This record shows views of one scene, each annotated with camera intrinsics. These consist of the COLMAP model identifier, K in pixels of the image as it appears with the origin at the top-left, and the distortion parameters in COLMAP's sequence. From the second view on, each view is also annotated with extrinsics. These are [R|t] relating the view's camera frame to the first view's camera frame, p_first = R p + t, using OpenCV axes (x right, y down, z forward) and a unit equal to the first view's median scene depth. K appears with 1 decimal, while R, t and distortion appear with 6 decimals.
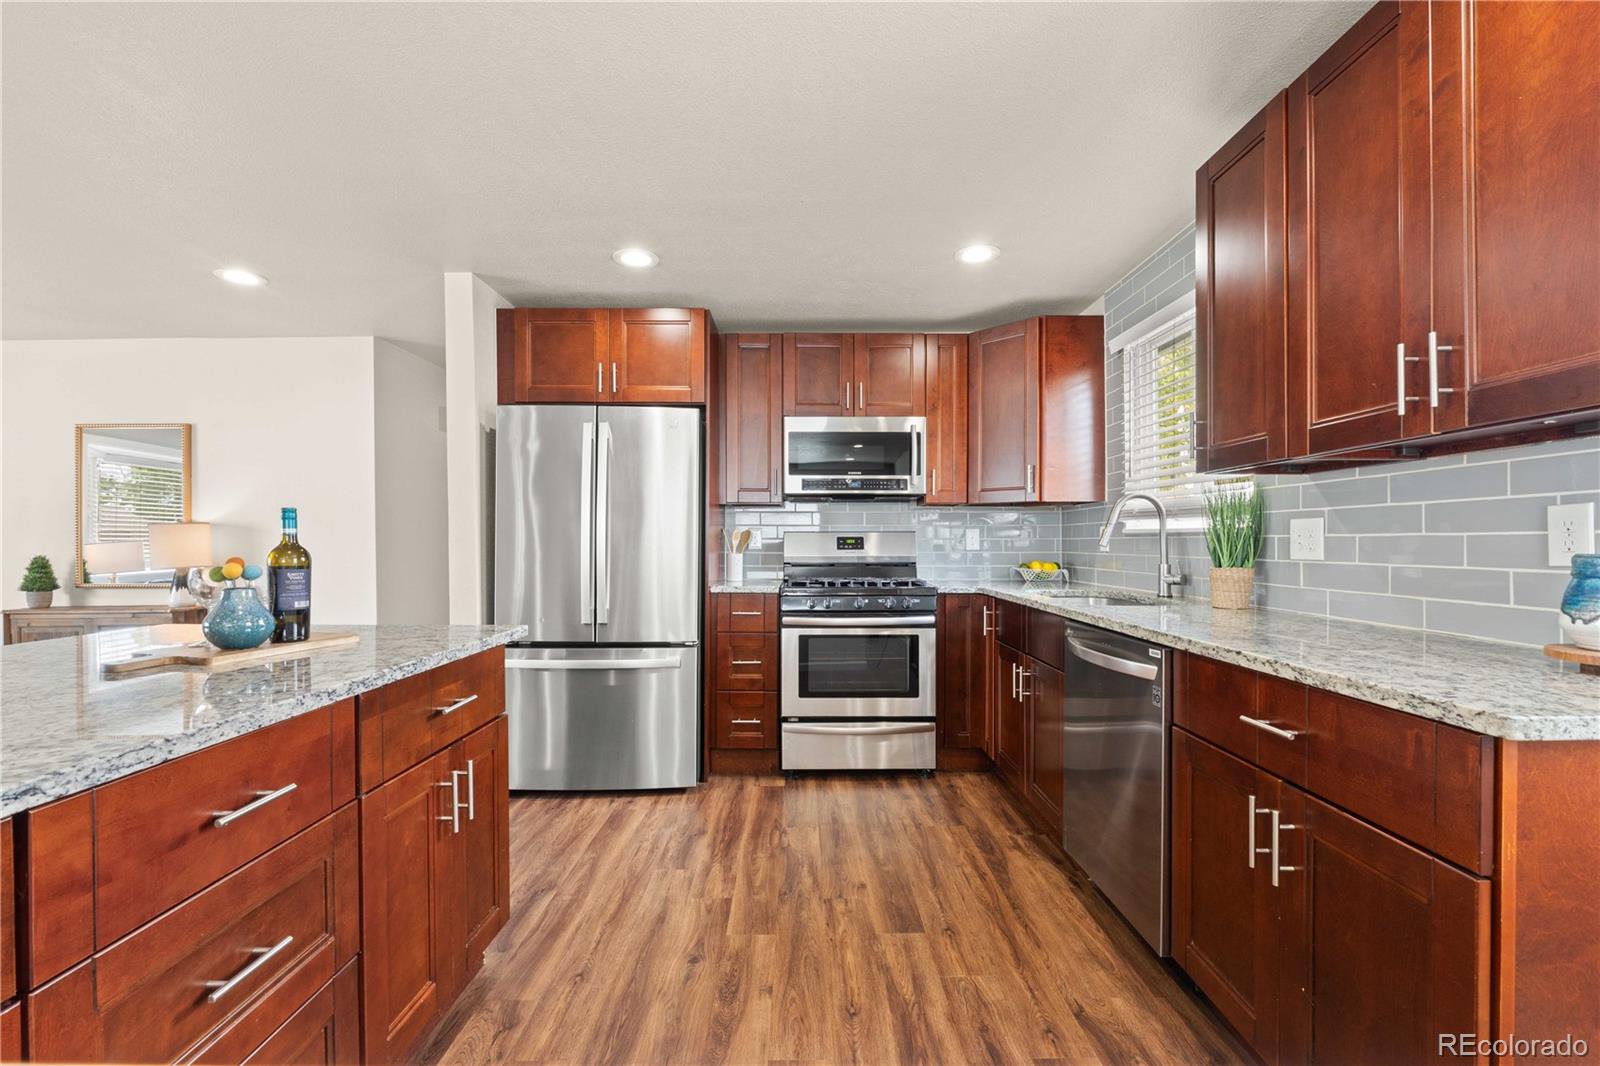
lens RADIAL K [[678.7, 0, 805.9], [0, 678.7, 540.7], [0, 0, 1]] dist [-0.007427, -0.000019]
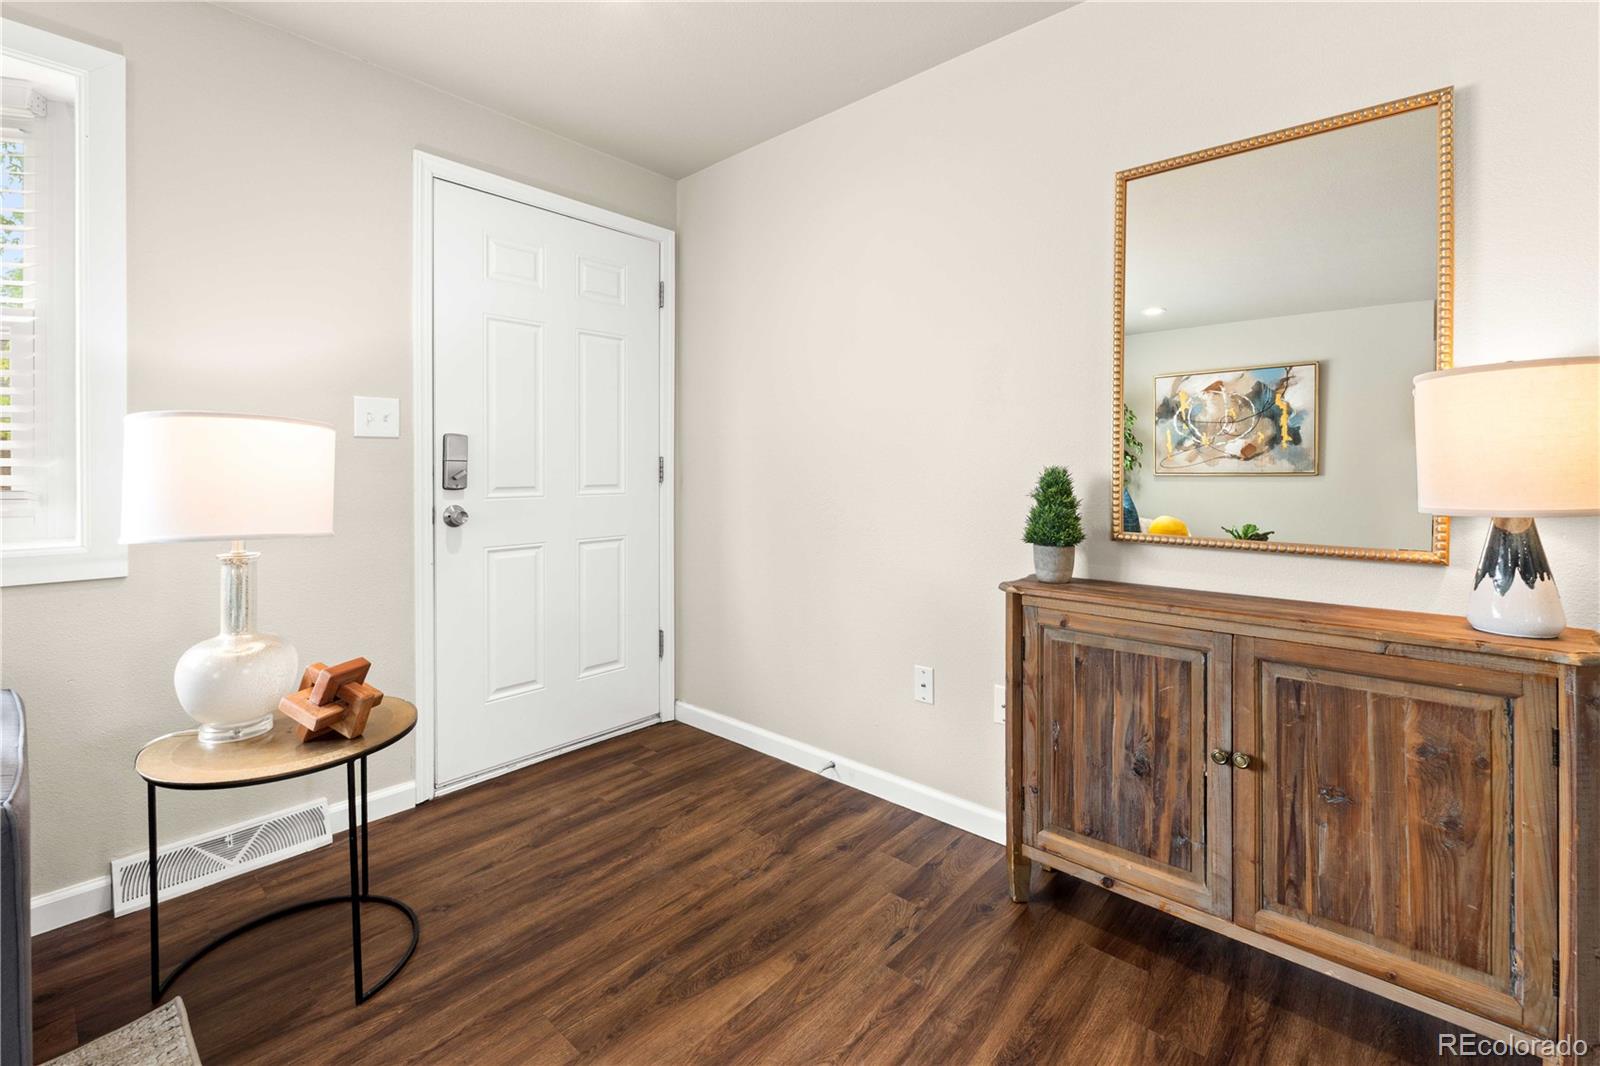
lens RADIAL K [[693.7, 0, 802.5], [0, 693.7, 473.5], [0, 0, 1]] dist [-0.006658, -0.000199]
pose [[0.745489, 0.014987, -0.666349, -1.200352], [-0.009382, 0.999884, 0.011993, 0.027867], [0.666452, -0.002689, 0.745543, 0.669509]]
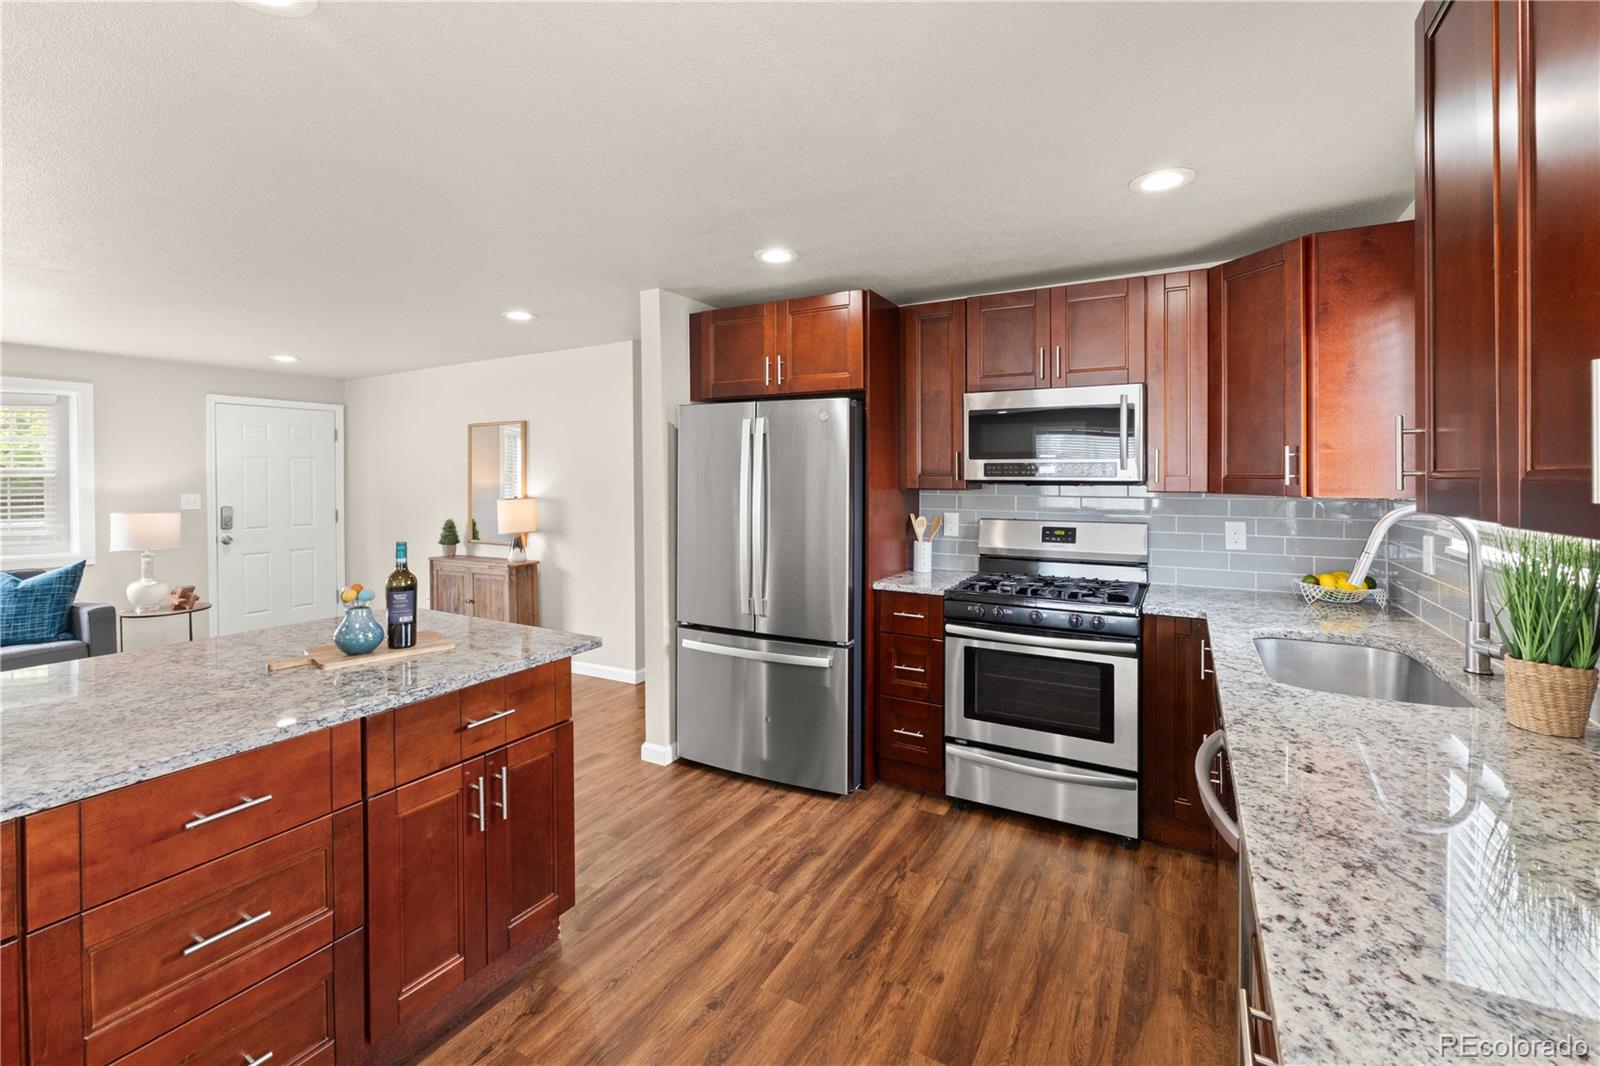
lens RADIAL K [[698.2, 0, 792.6], [0, 698.2, 475.8], [0, 0, 1]] dist [-0.004001, -0.000736]
pose [[0.866886, 0.001208, -0.498505, 0.266840], [-0.001393, 0.999999, 0.000002, -0.087758], [0.498505, 0.000693, 0.866887, 0.115400]]
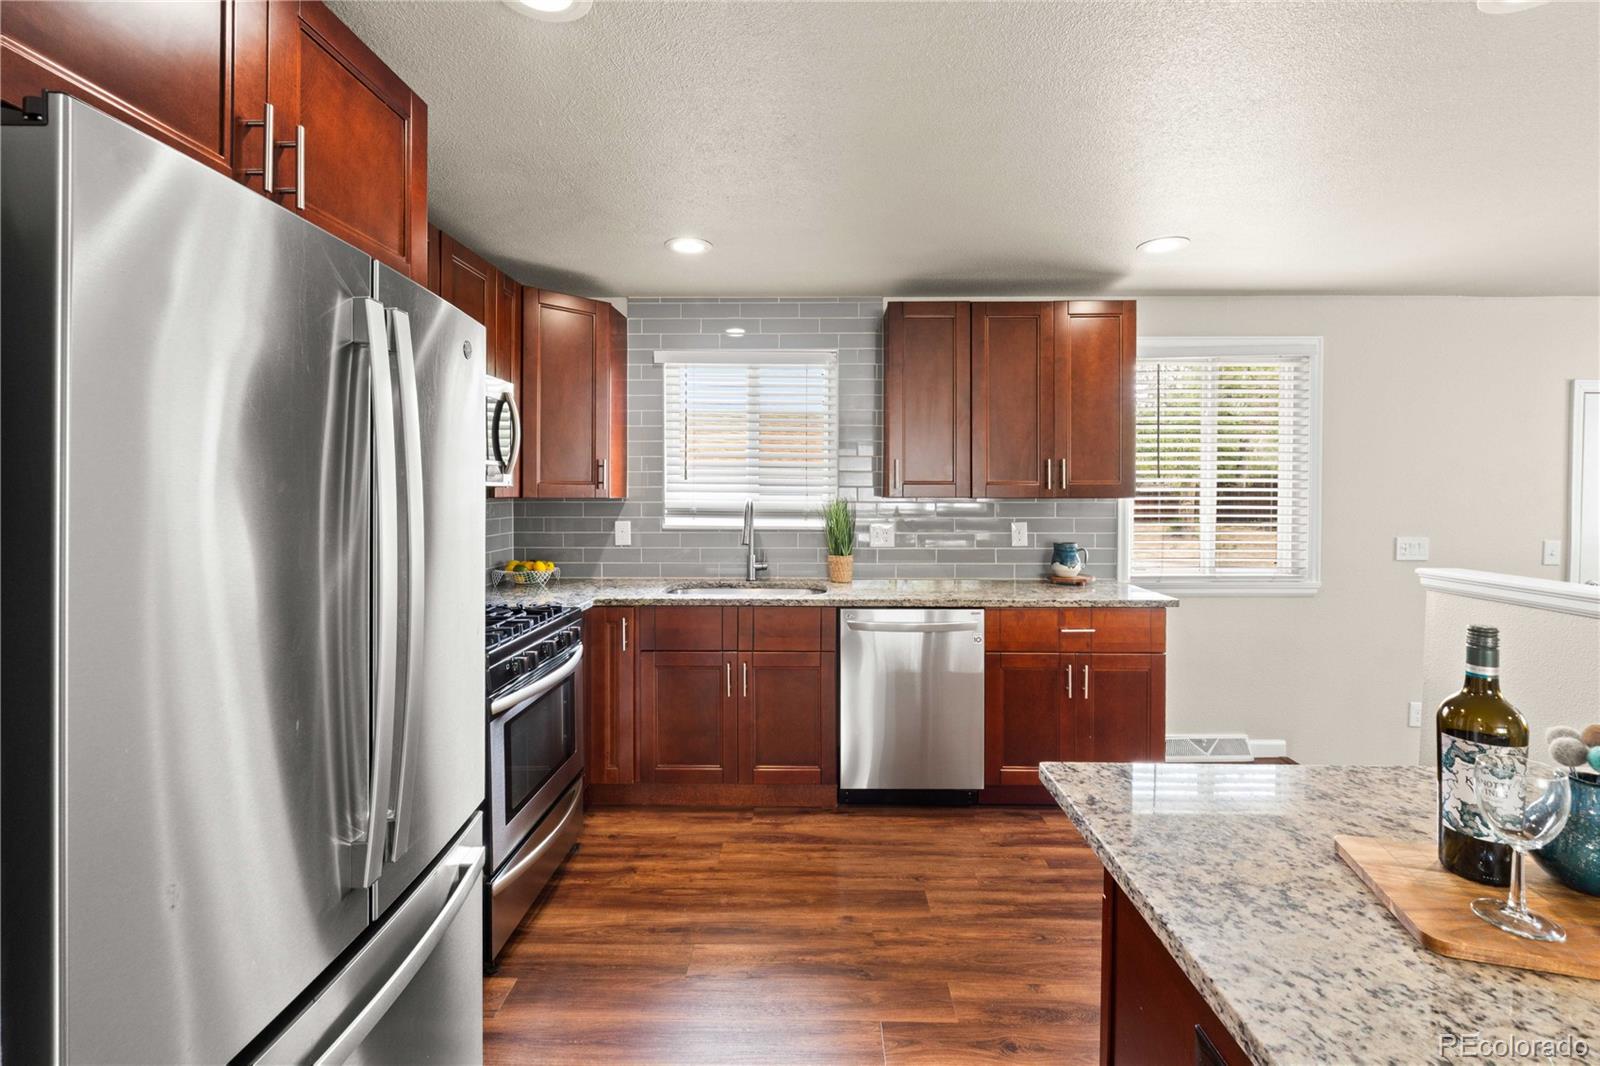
lens RADIAL K [[684.7, 0, 806.2], [0, 684.7, 489.8], [0, 0, 1]] dist [-0.004354, -0.000210]
pose [[0.025429, -0.001326, 0.999676, -0.670663], [-0.002464, 0.999996, 0.001389, -0.079816], [-0.999674, -0.002499, 0.025426, 0.772687]]
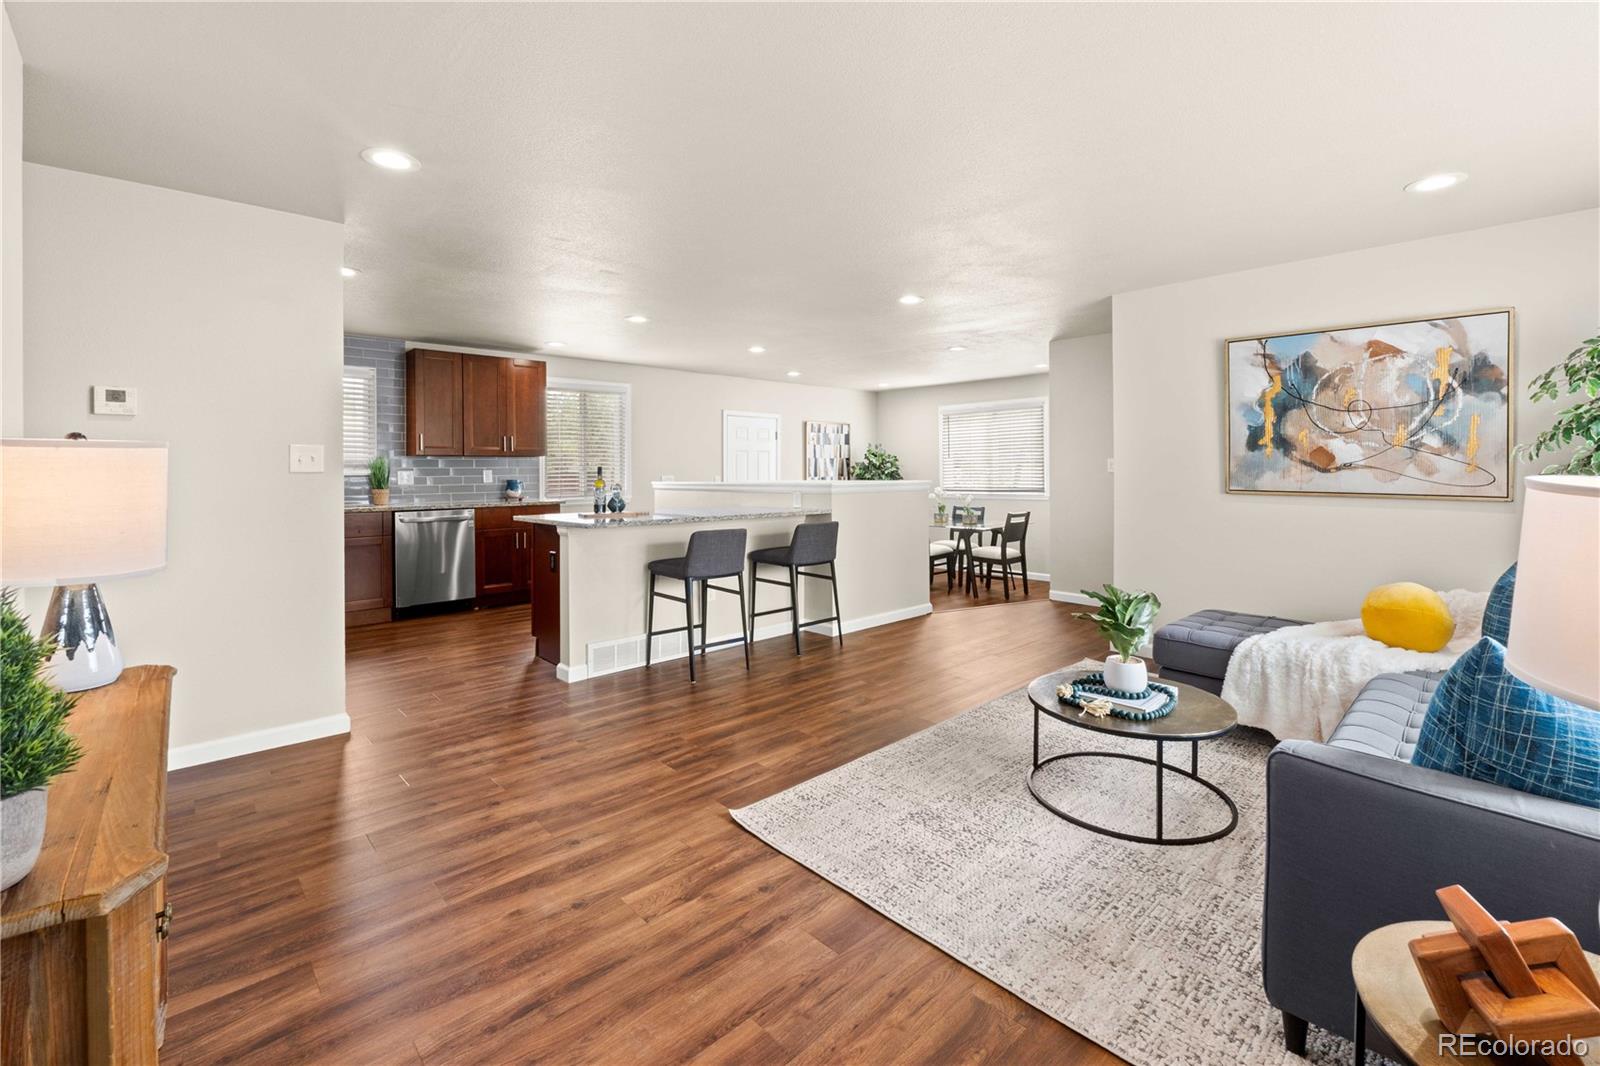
lens RADIAL K [[691.6, 0, 809.3], [0, 691.6, 471.2], [0, 0, 1]] dist [-0.007169, -0.000259]
pose [[-0.689746, 0.007322, 0.724014, -1.787465], [0.009087, 0.999958, -0.001456, -0.007876], [-0.723994, 0.005575, -0.689784, 1.211579]]
